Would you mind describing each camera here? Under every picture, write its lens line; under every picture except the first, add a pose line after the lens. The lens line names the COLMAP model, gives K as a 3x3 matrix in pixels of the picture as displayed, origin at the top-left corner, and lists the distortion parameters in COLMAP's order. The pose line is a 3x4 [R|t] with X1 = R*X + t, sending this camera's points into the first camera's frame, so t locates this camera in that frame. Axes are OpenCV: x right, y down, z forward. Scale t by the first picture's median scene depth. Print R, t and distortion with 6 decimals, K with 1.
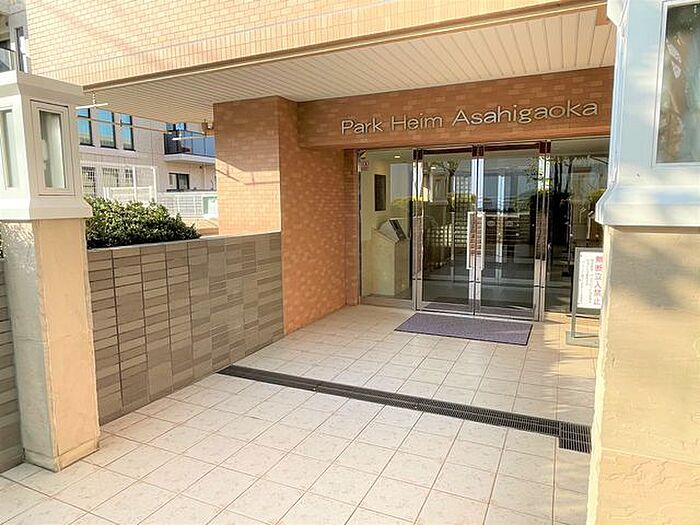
lens RADIAL K [[458.6, 0, 350.8], [0, 458.6, 261.1], [0, 0, 1]] dist [0.002683, 0.000509]
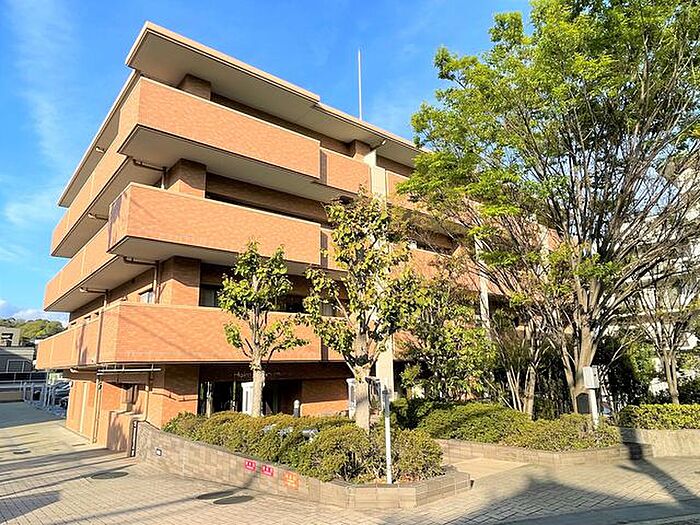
lens RADIAL K [[458.6, 0, 350.5], [0, 458.6, 262.7], [0, 0, 1]] dist [0.002683, 0.000509]
pose [[0.425040, 0.196450, 0.883600, -1.997004], [0.128136, 0.953276, -0.273579, -0.094658], [-0.896059, 0.229503, 0.380008, -0.745275]]
